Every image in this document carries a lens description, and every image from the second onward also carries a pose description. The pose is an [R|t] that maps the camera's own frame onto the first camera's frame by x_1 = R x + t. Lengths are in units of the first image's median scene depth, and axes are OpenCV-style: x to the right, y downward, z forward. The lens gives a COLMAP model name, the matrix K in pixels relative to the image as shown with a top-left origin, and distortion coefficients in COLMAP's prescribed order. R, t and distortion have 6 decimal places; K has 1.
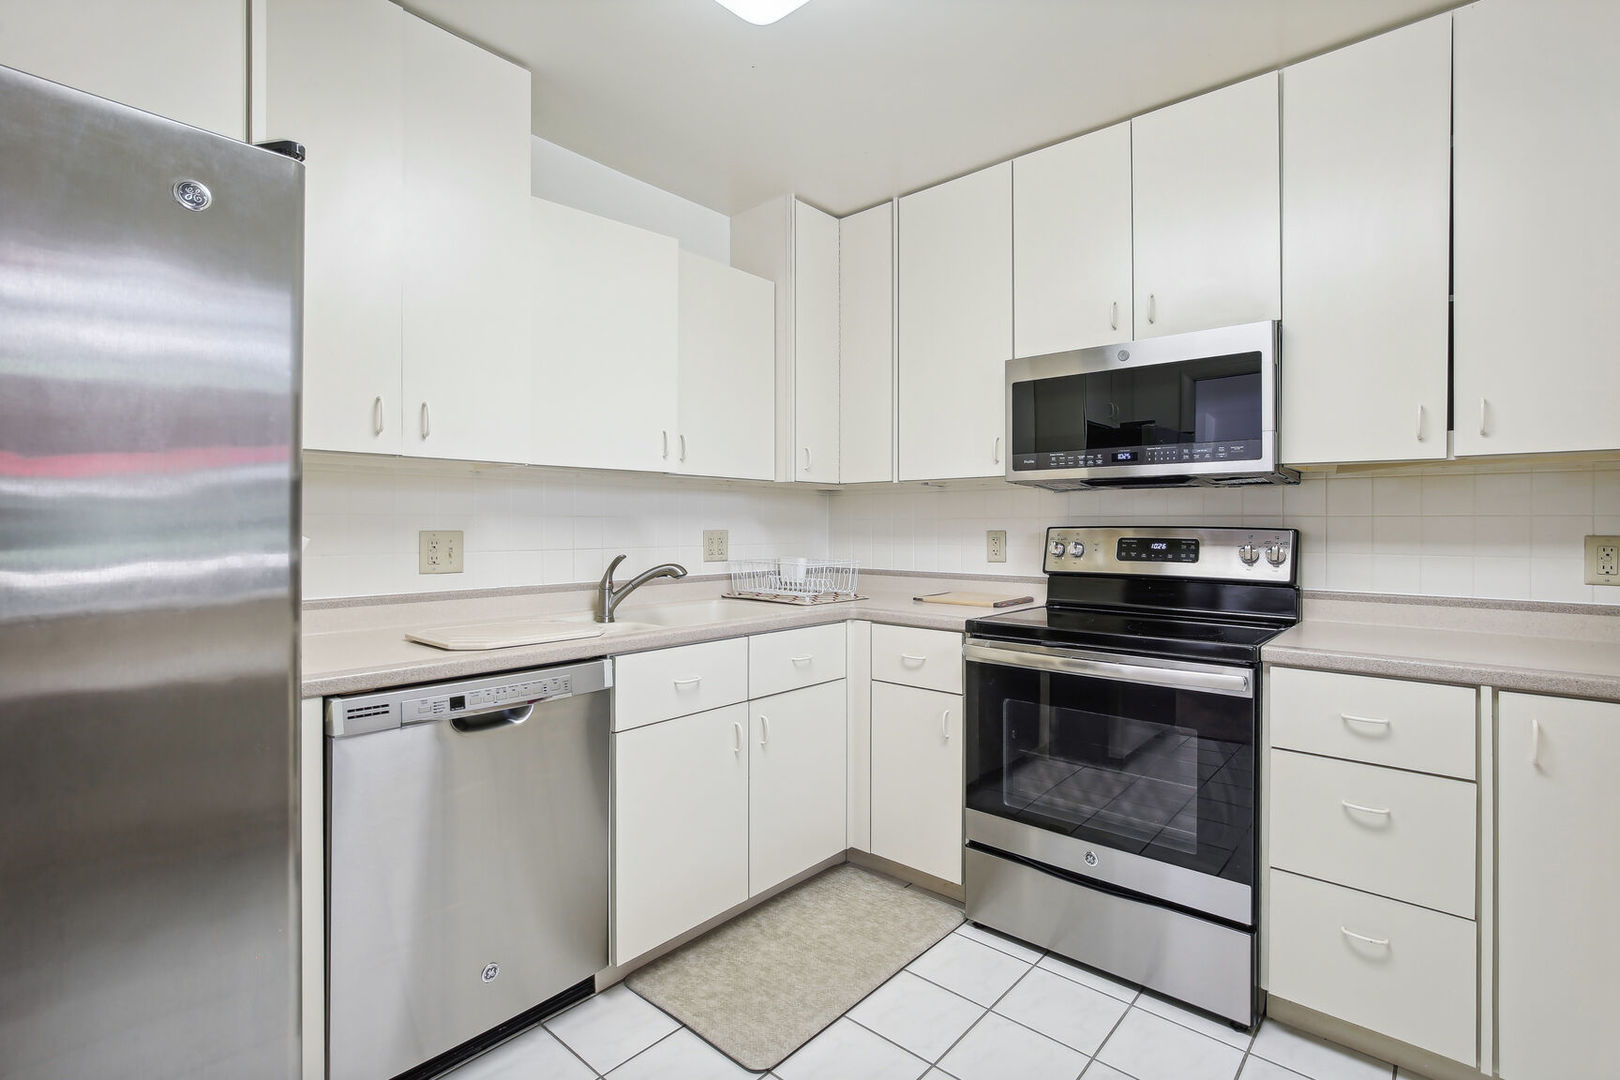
lens RADIAL K [[744.6, 0, 814.3], [0, 744.6, 524.6], [0, 0, 1]] dist [-0.007428, -0.000810]
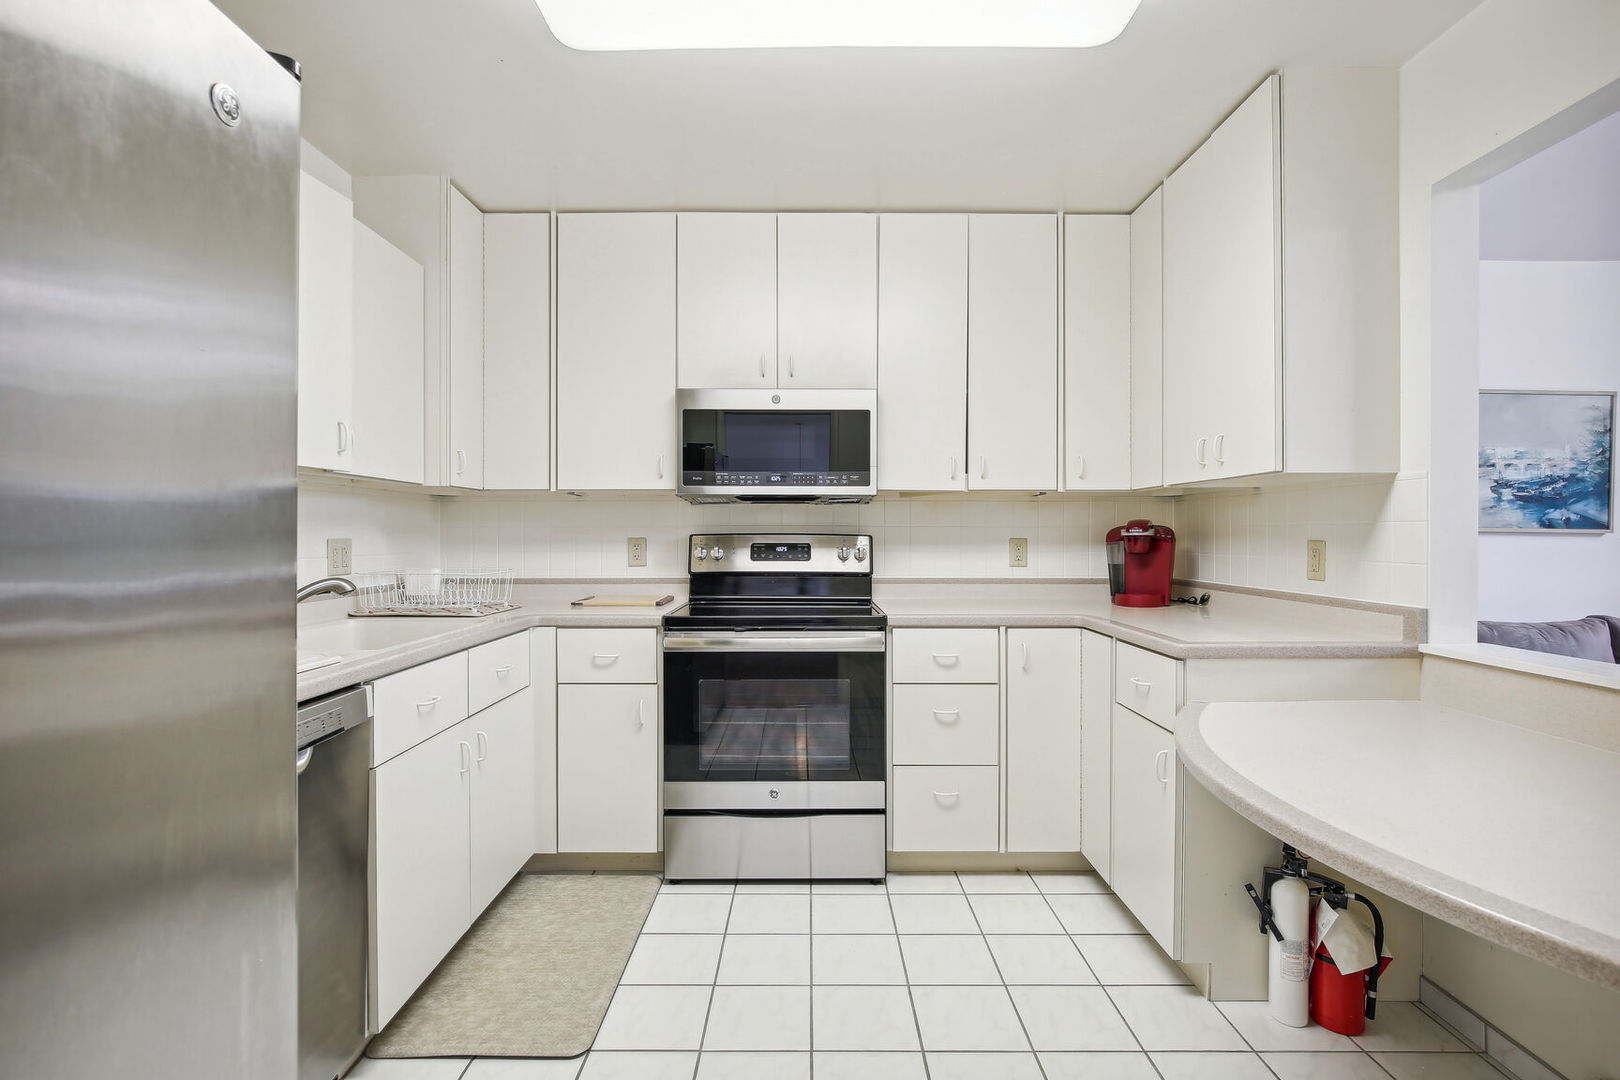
lens RADIAL K [[744.6, 0, 808.4], [0, 744.6, 536.2], [0, 0, 1]] dist [-0.007428, -0.000810]
pose [[0.754080, -0.004596, 0.656767, -0.369220], [0.001256, 0.999984, 0.005556, 0.000121], [-0.656782, -0.003364, 0.754073, 0.001290]]
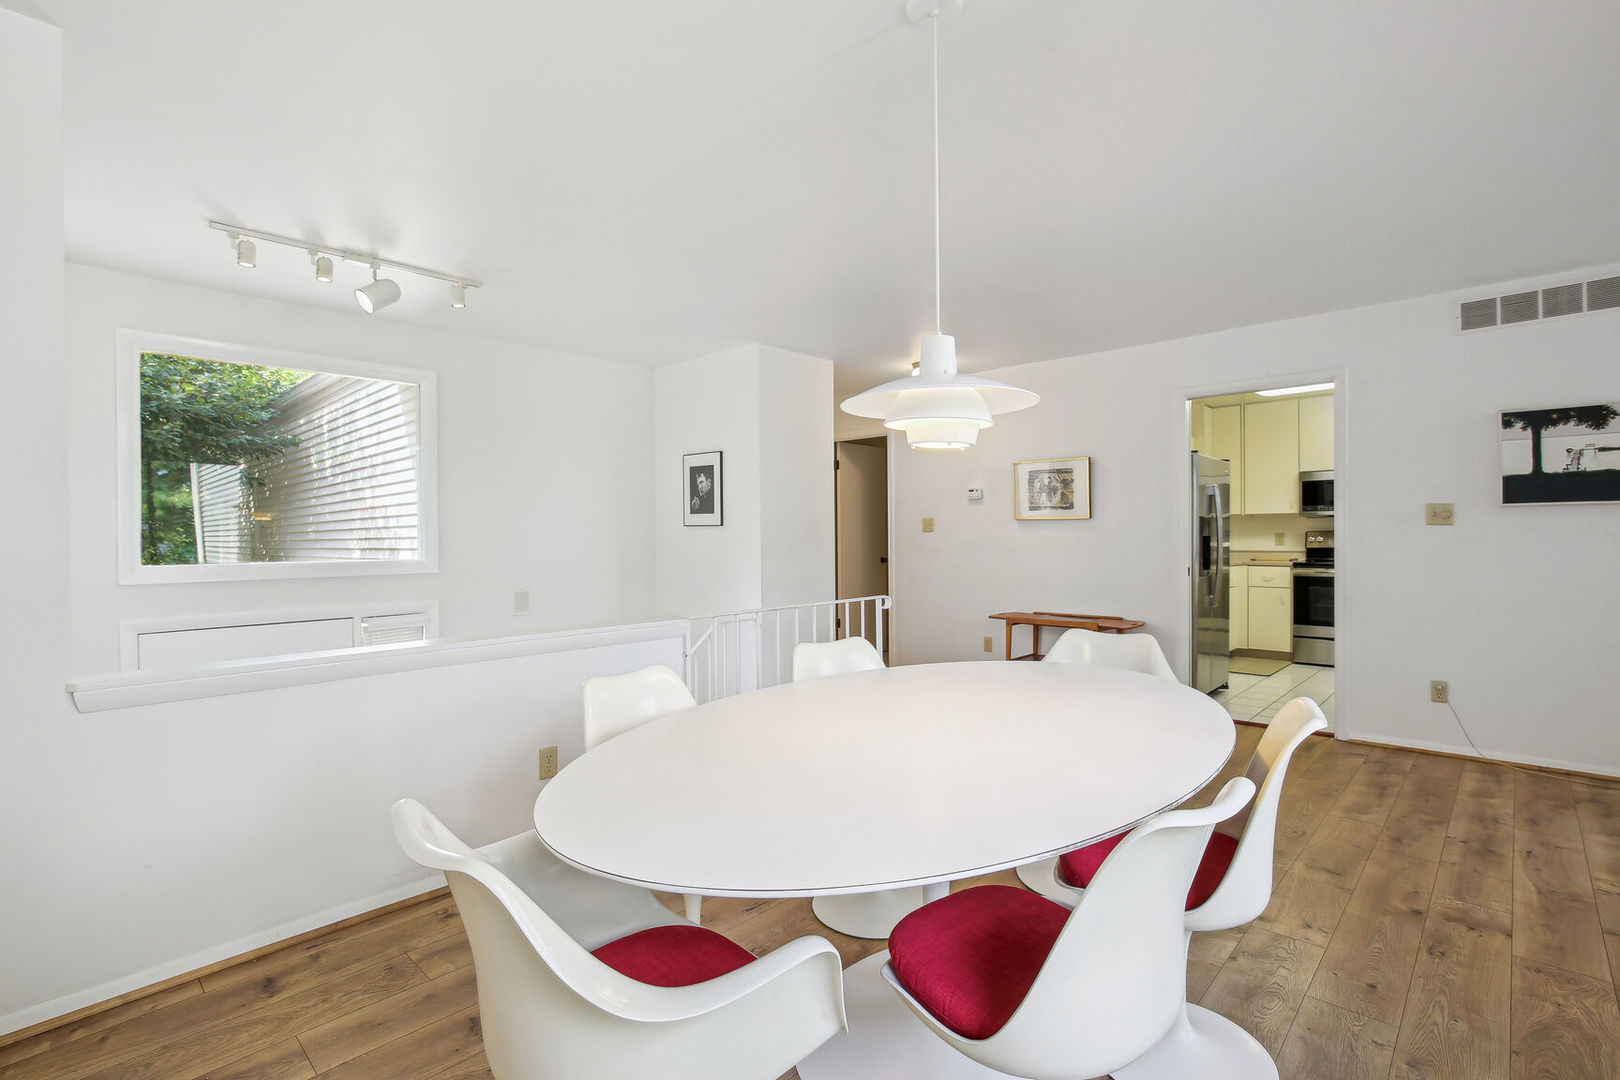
lens RADIAL K [[744.6, 0, 801.1], [0, 744.6, 538.1], [0, 0, 1]] dist [-0.007428, -0.000810]
pose [[0.998292, -0.011489, -0.057280, -1.591410], [0.011942, 0.999900, 0.007578, -0.016513], [0.057187, -0.008249, 0.998329, -2.080866]]
